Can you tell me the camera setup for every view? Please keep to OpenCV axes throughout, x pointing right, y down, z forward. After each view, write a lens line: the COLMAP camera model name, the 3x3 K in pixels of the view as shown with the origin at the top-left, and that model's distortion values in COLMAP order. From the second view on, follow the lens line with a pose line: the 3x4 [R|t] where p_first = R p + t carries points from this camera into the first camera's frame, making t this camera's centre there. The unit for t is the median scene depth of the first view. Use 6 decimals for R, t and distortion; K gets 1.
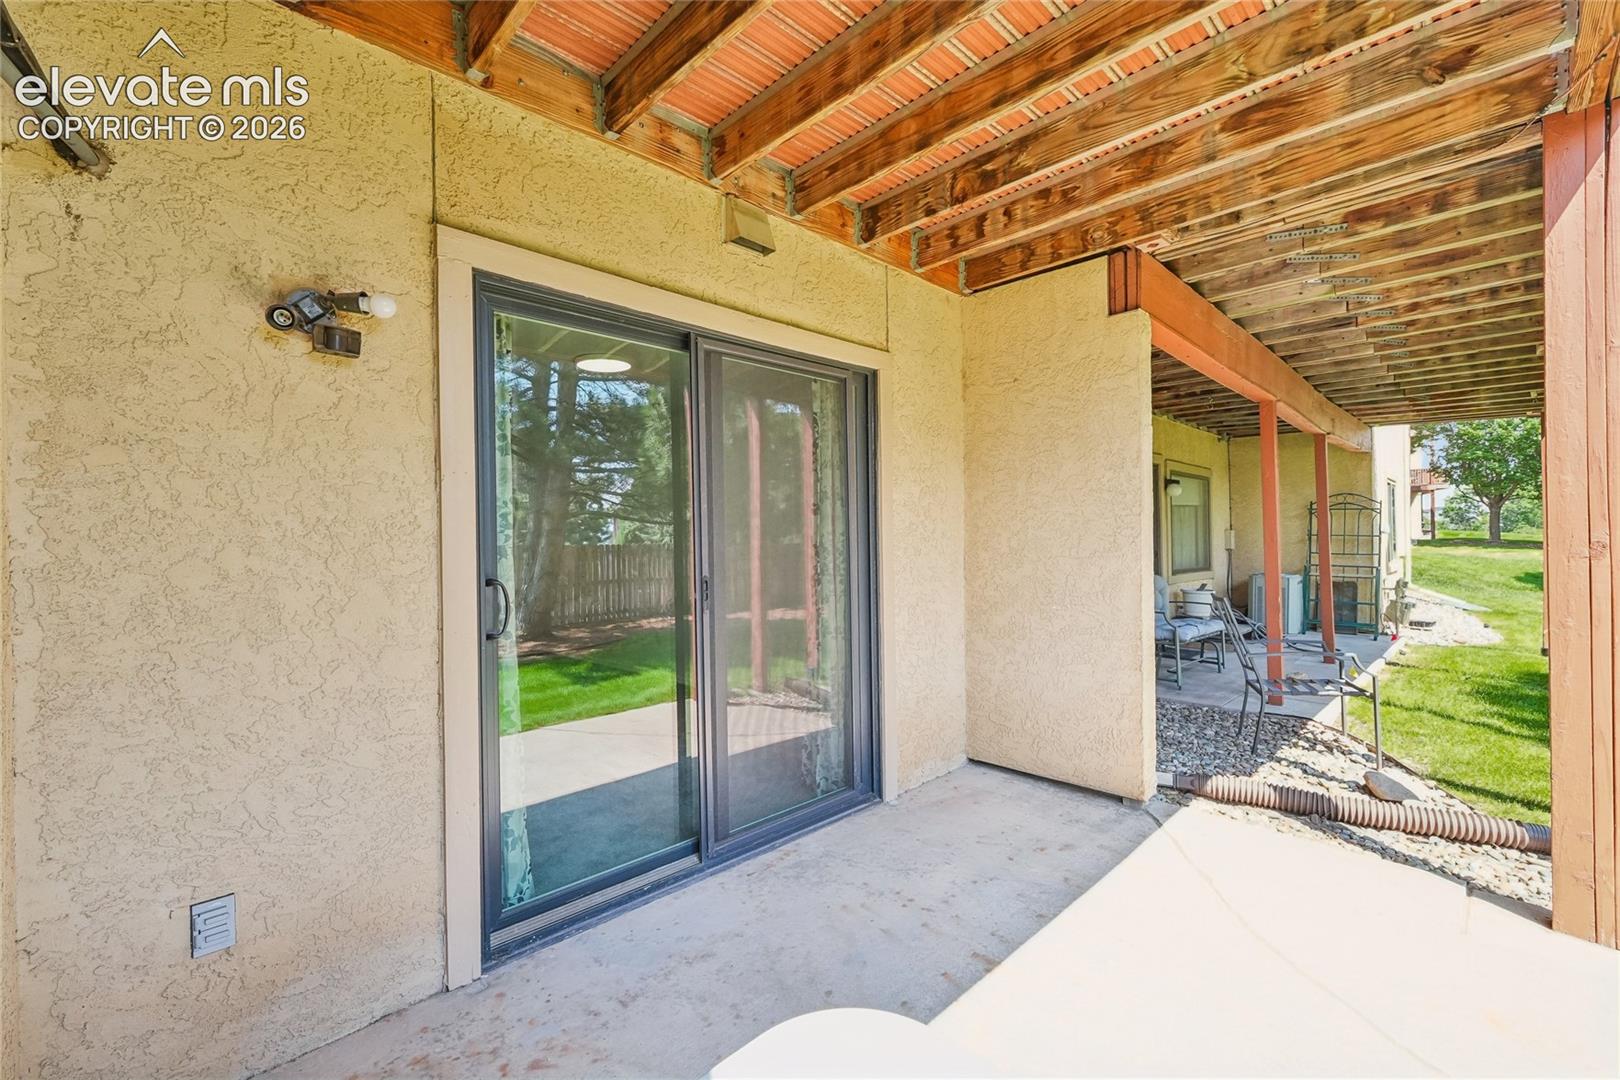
lens RADIAL K [[688.9, 0, 812.9], [0, 688.9, 539.5], [0, 0, 1]] dist [-0.000757, 0.000091]
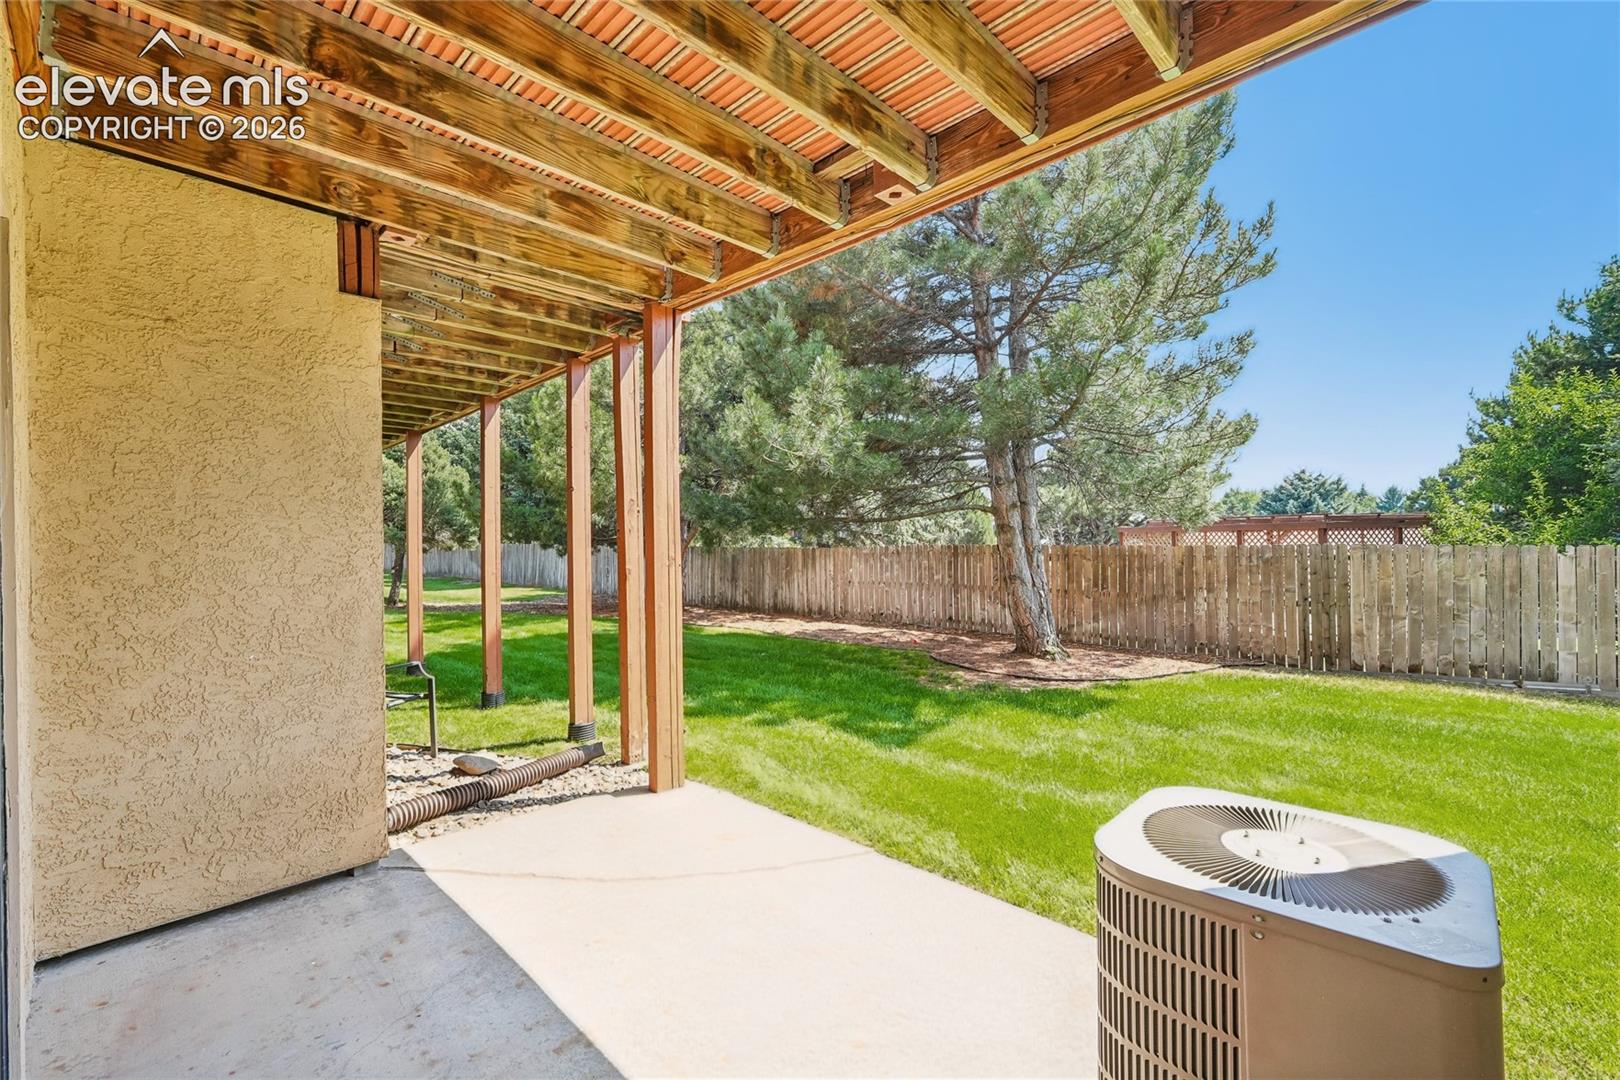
lens RADIAL K [[688.9, 0, 817.2], [0, 688.9, 540.9], [0, 0, 1]] dist [-0.000757, 0.000091]
pose [[-0.028372, 0.015510, 0.999477, -0.440958], [0.014848, 0.999776, -0.015093, -0.003508], [-0.999487, 0.014412, -0.028596, 0.488009]]
